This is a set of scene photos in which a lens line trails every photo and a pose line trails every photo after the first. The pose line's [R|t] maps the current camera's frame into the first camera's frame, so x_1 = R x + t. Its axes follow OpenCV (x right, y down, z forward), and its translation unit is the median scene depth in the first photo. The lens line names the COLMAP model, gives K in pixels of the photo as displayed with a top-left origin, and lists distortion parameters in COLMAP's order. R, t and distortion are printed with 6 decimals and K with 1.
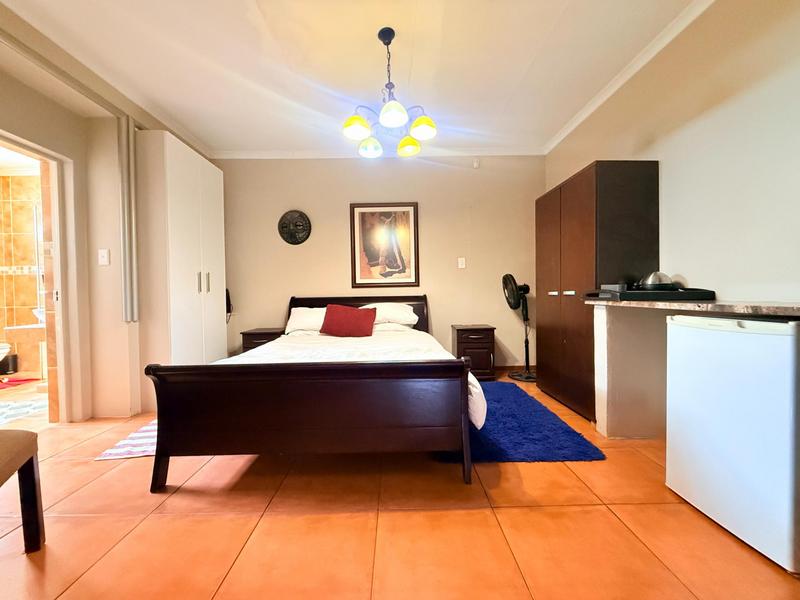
lens RADIAL K [[318.0, 0, 400.4], [0, 318.0, 299.8], [0, 0, 1]] dist [0.001883, -0.000079]
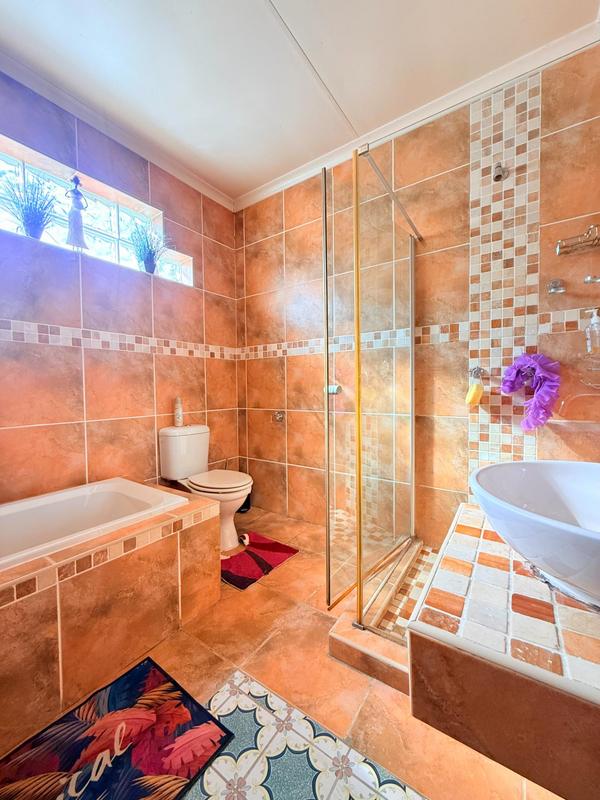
lens RADIAL K [[318.0, 0, 299.3], [0, 318.0, 399.1], [0, 0, 1]] dist [0.001883, -0.000079]
pose [[0.813394, 0.026104, -0.581128, -0.739218], [-0.013192, 0.999563, 0.026436, -0.016012], [0.581564, -0.013837, 0.813383, 0.527271]]
